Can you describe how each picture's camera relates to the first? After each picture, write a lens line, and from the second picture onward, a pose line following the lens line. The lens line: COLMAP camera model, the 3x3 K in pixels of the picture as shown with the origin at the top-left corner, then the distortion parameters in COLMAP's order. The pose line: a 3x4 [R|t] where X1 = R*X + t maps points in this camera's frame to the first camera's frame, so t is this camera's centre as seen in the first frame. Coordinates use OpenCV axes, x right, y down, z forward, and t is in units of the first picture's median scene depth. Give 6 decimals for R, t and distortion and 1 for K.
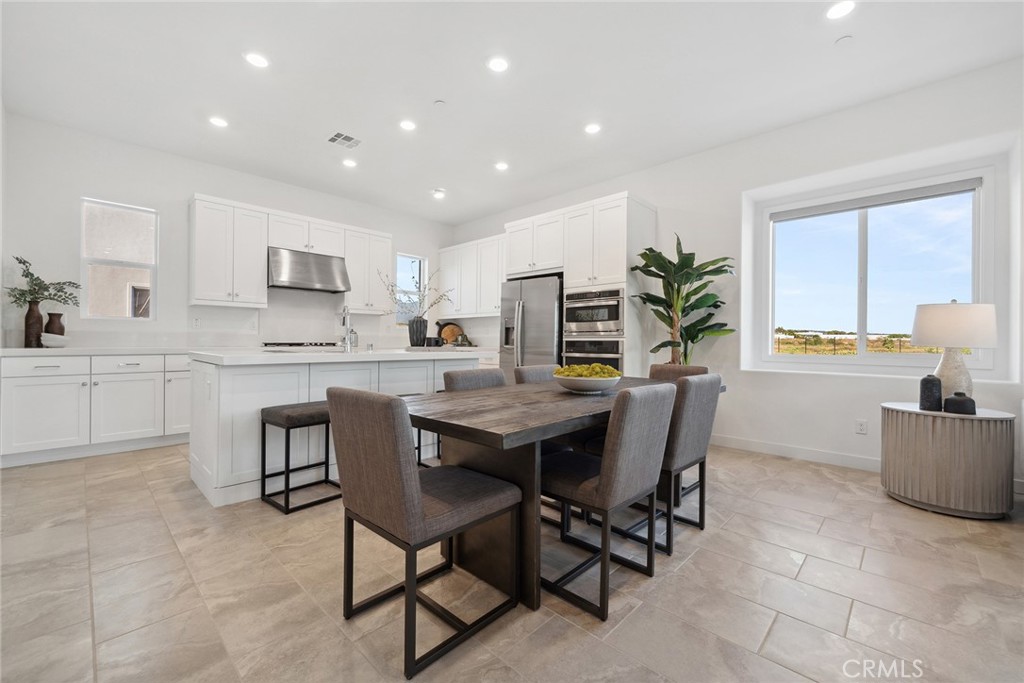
lens RADIAL K [[418.8, 0, 514.6], [0, 418.8, 342.0], [0, 0, 1]] dist [0.000128, 0.000158]
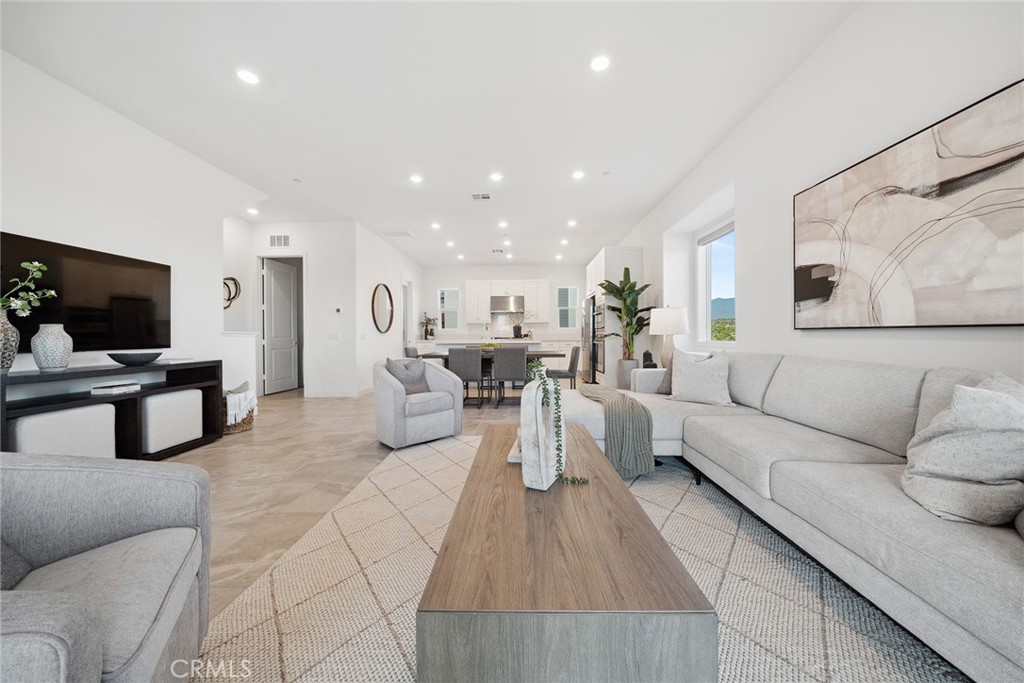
lens RADIAL K [[352.7, 0, 514.8], [0, 352.7, 339.1], [0, 0, 1]] dist [-0.004126, -0.000010]
pose [[0.671764, -0.011193, -0.740681, 1.093873], [0.013767, 0.999902, -0.002625, 0.019023], [0.740637, -0.008433, 0.671852, -0.256412]]
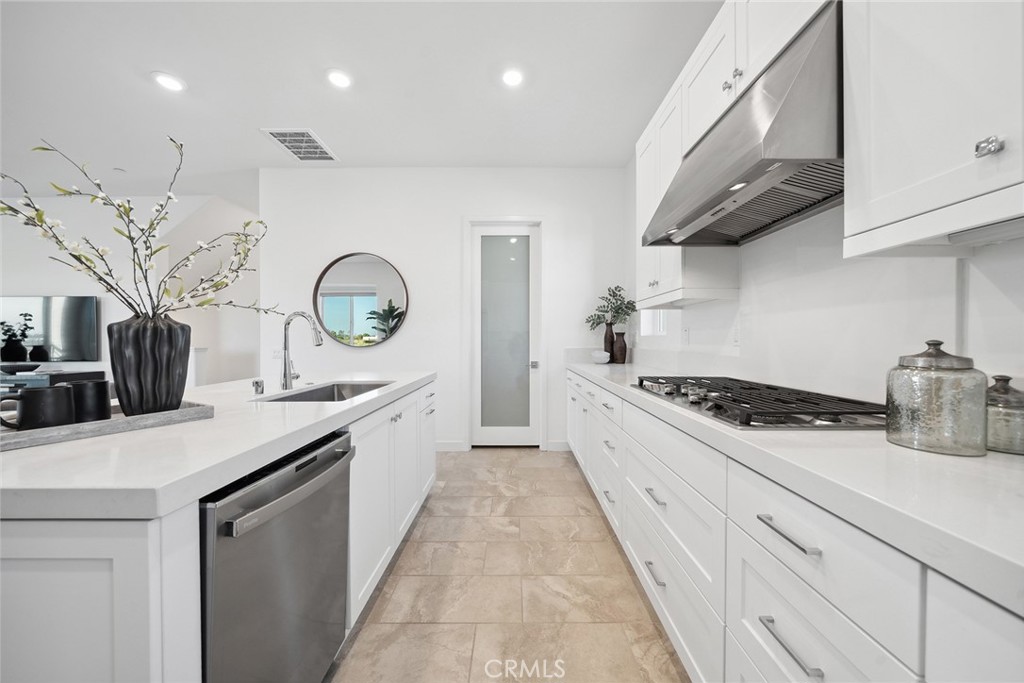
lens RADIAL K [[358.6, 0, 512.0], [0, 358.6, 341.5], [0, 0, 1]] dist [-0.005230, 0.000088]
pose [[-0.727231, -0.003441, -0.686384, -0.232189], [-0.005854, 0.999982, 0.001189, -0.040687], [0.686367, 0.004883, -0.727239, 1.316275]]
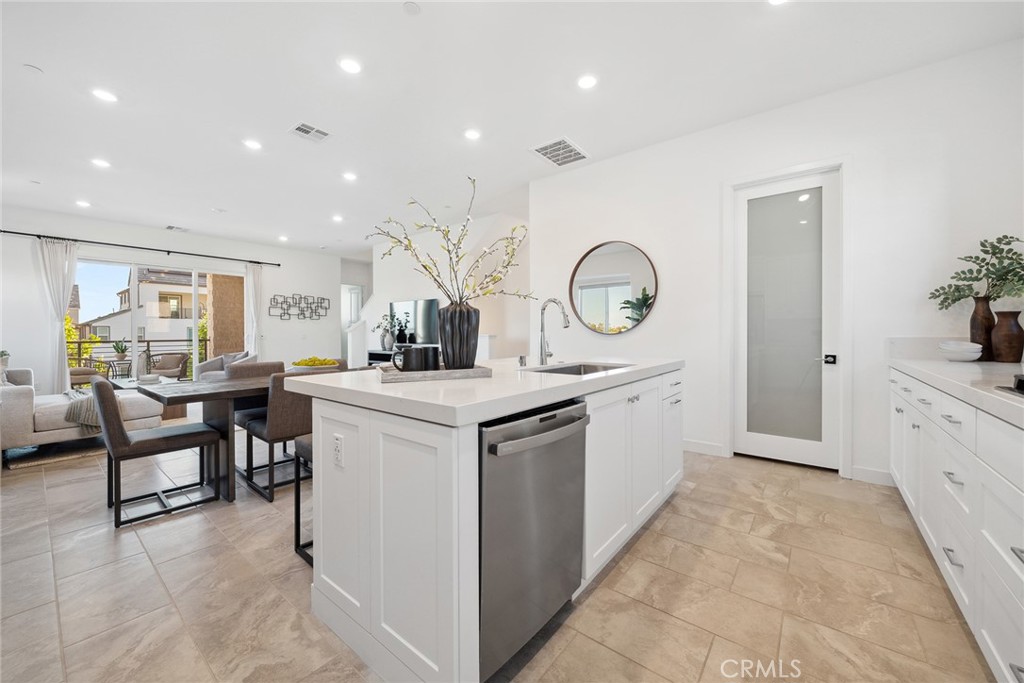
lens RADIAL K [[382.3, 0, 514.4], [0, 382.3, 335.8], [0, 0, 1]] dist [-0.006651, -0.000035]
pose [[-0.995847, -0.006206, -0.090829, -0.240760], [-0.007207, 0.999917, 0.010694, -0.028480], [0.090755, 0.011304, -0.995809, 1.352505]]
